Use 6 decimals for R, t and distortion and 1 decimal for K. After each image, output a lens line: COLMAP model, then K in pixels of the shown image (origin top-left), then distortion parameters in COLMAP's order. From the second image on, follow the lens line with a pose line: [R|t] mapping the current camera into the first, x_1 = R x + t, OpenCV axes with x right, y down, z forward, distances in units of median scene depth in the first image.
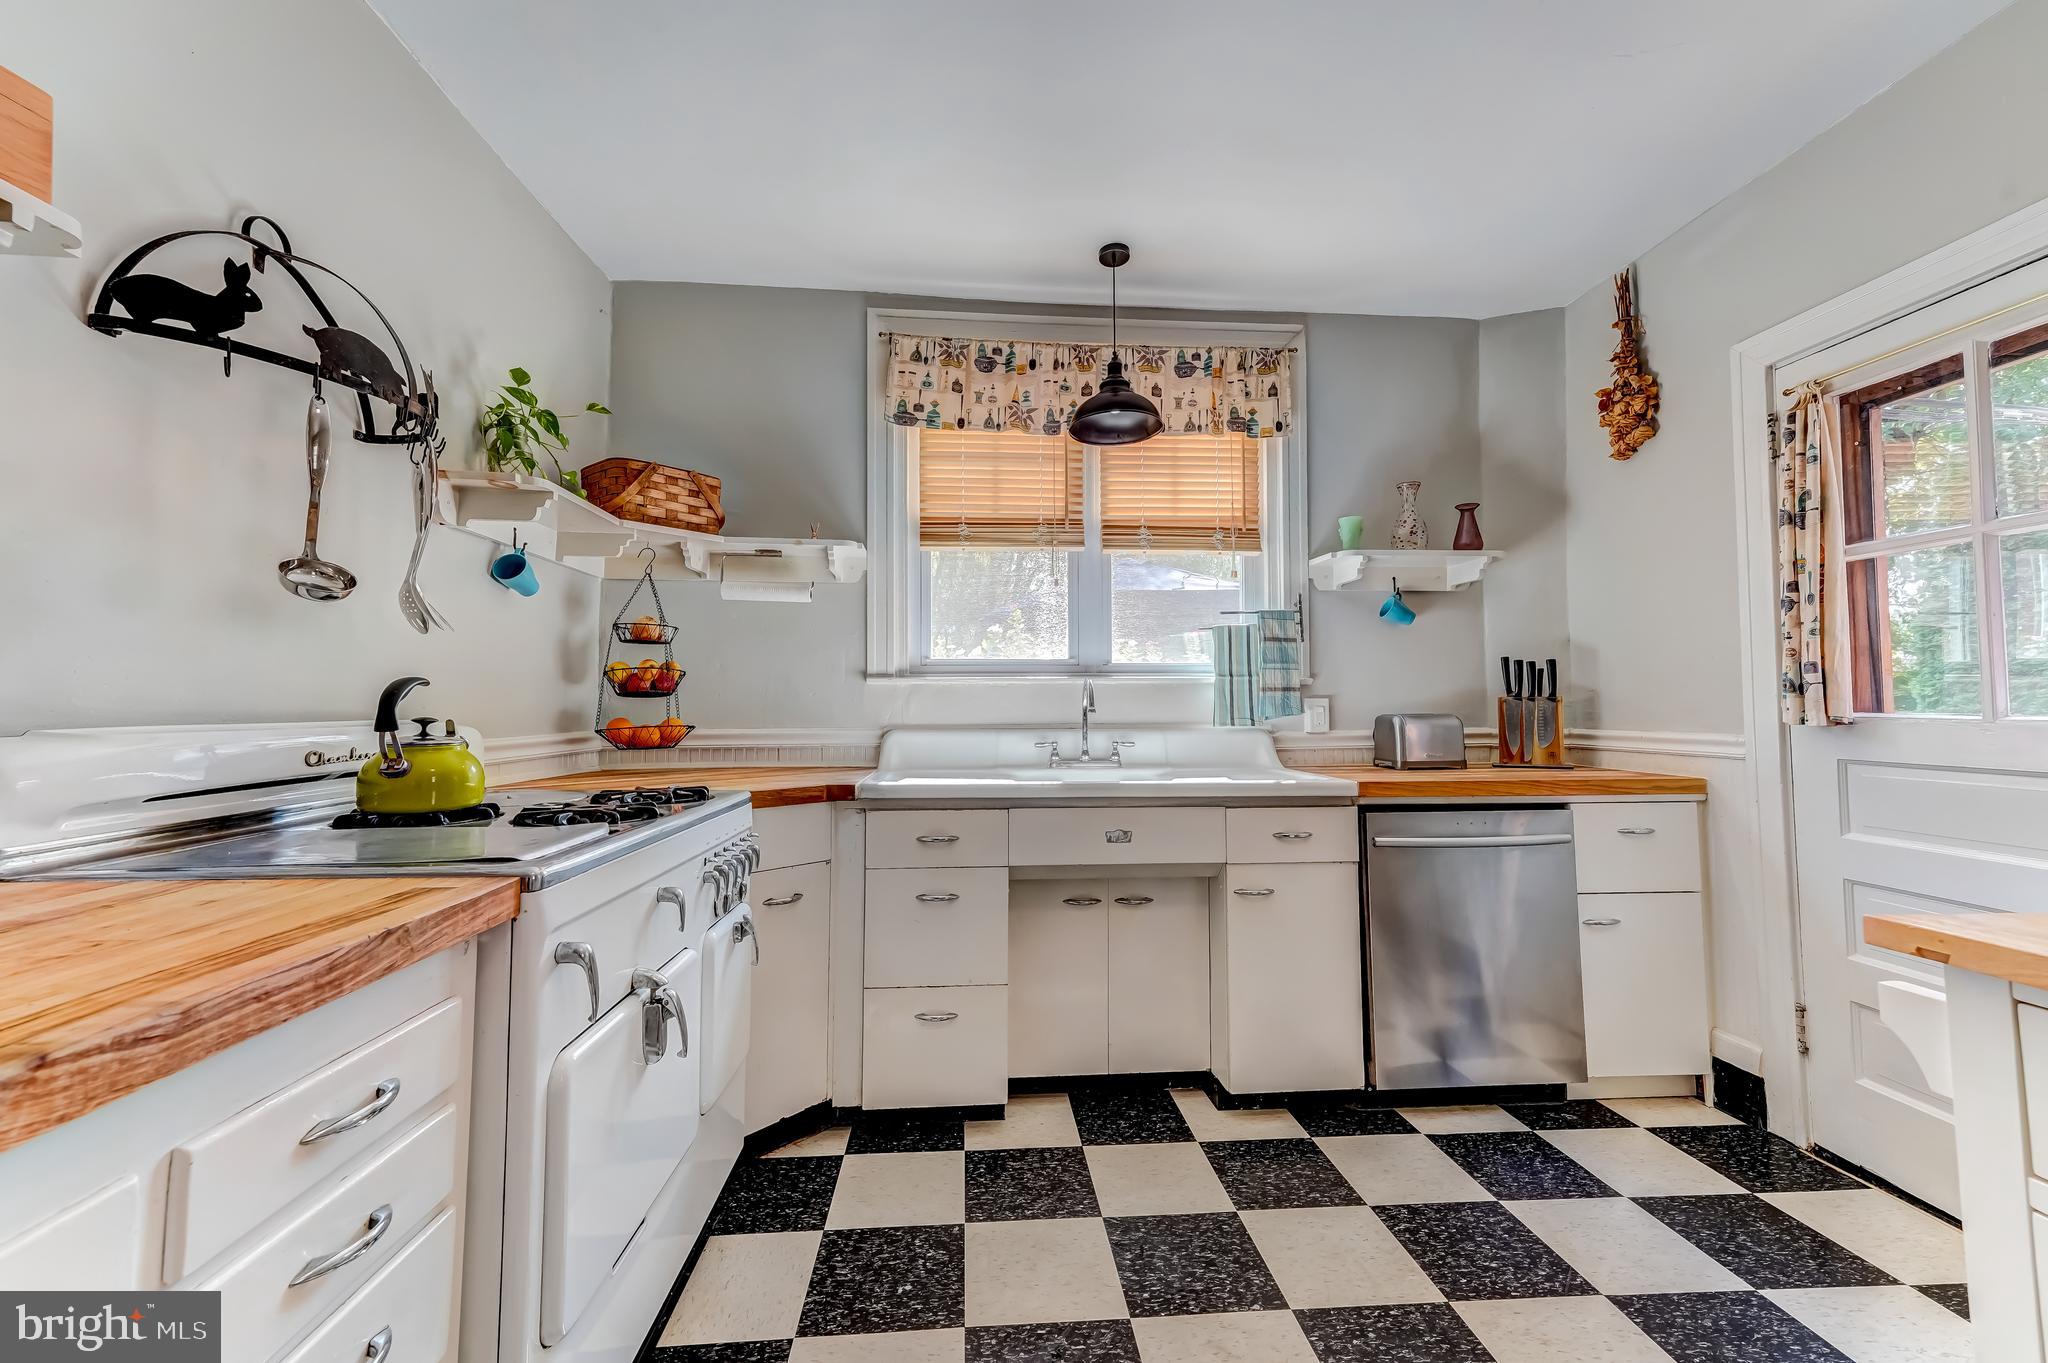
lens RADIAL K [[821.4, 0, 1034.9], [0, 821.4, 676.7], [0, 0, 1]] dist [0.025081, 0.000706]
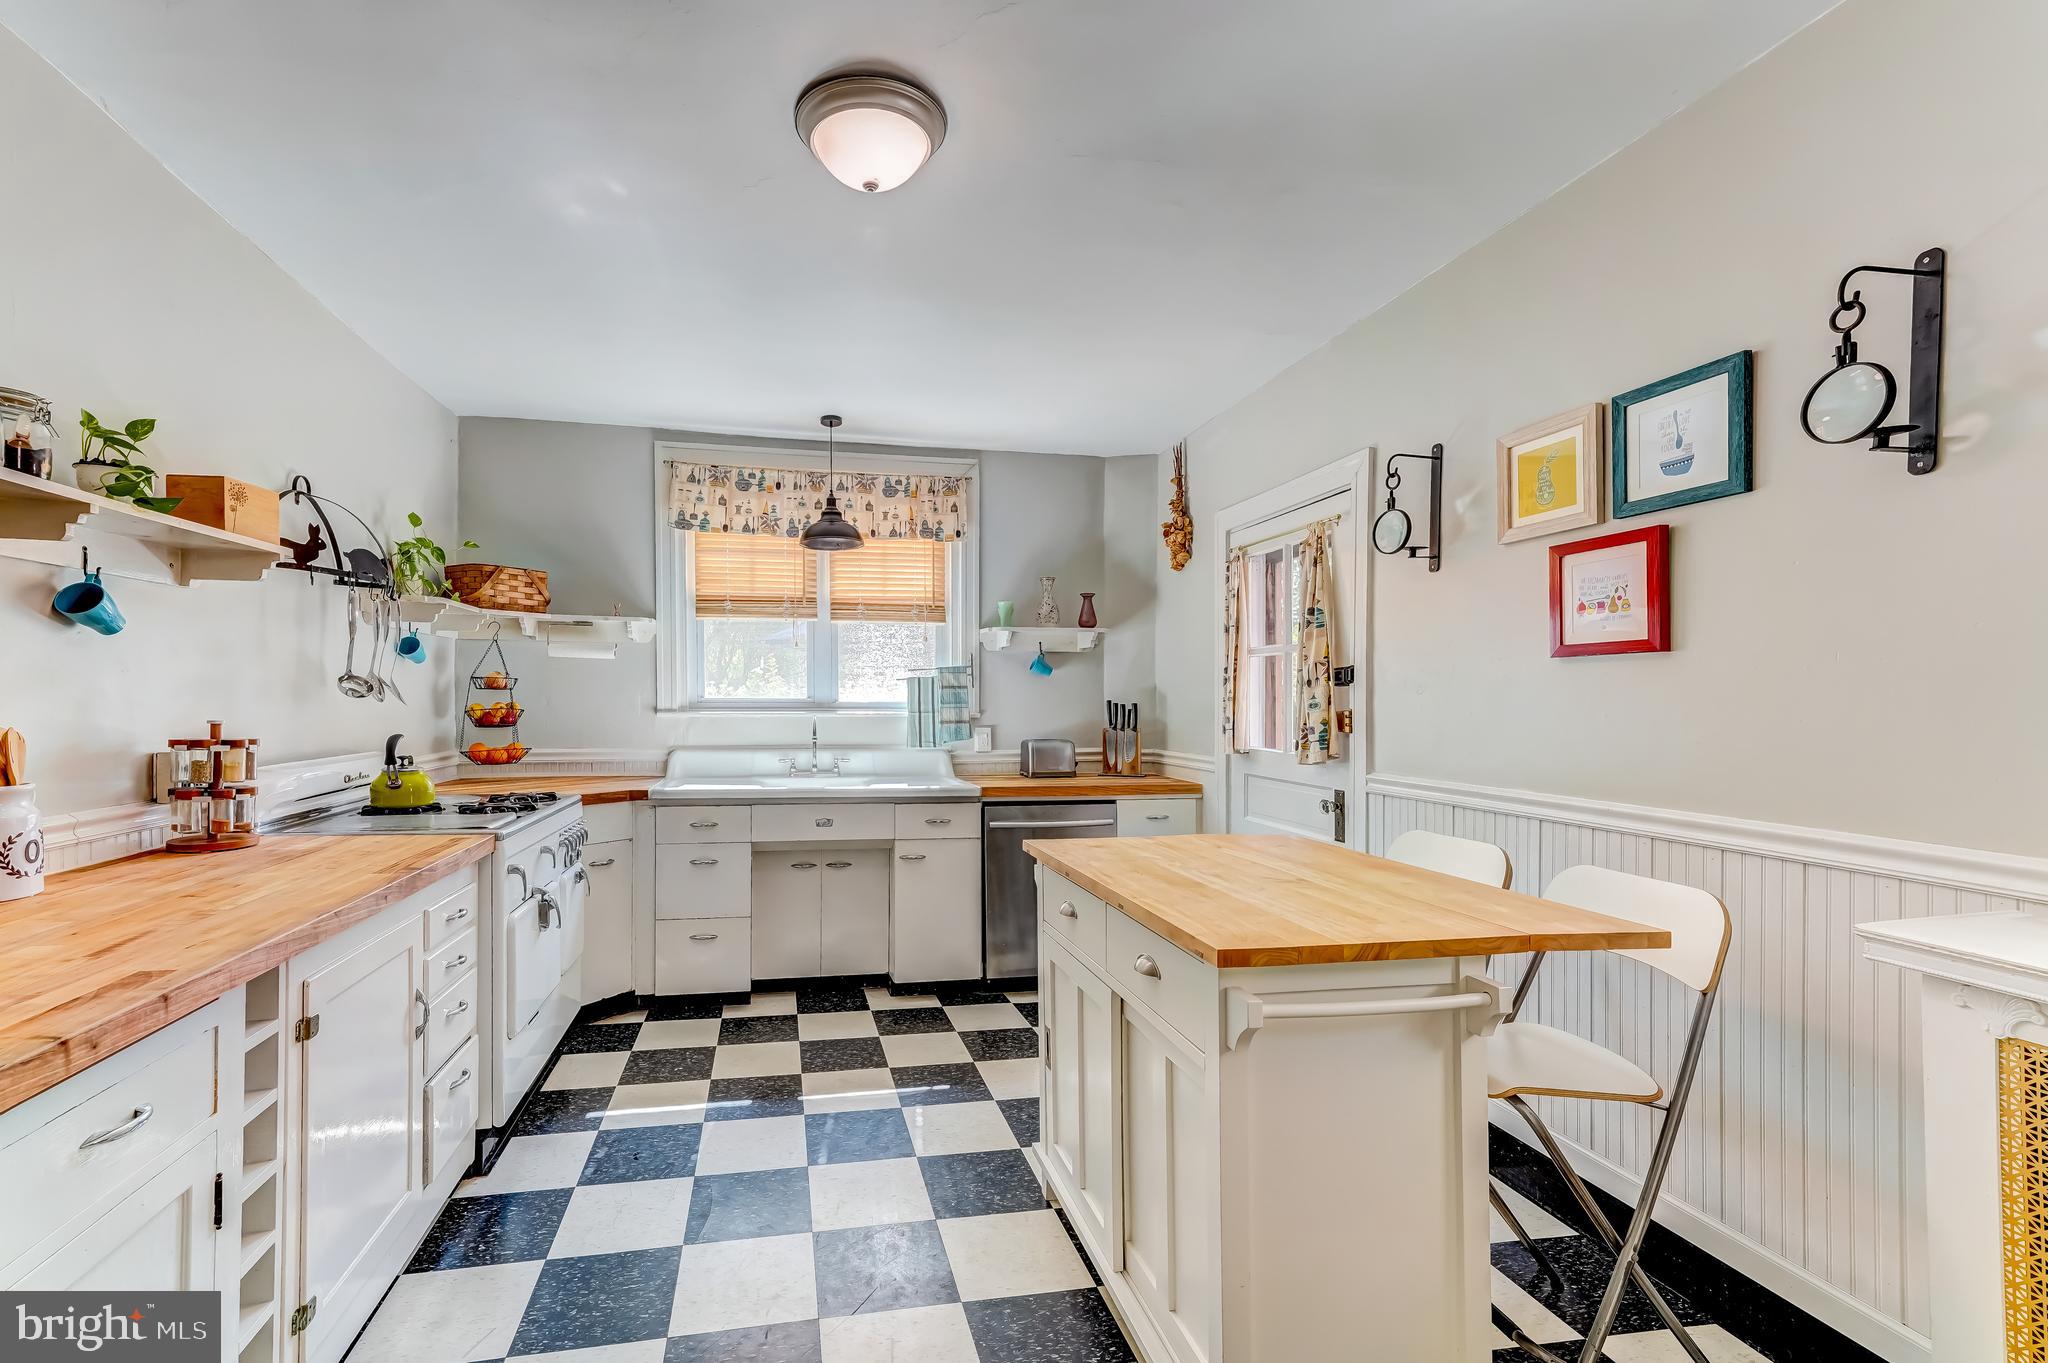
lens RADIAL K [[859.4, 0, 931.6], [0, 859.4, 731.2], [0, 0, 1]] dist [0.024321, 0.000347]
pose [[0.995273, 0.005519, 0.096962, 0.127627], [-0.012488, 0.997369, 0.071411, -0.084140], [-0.096313, -0.072284, 0.992723, -0.539187]]
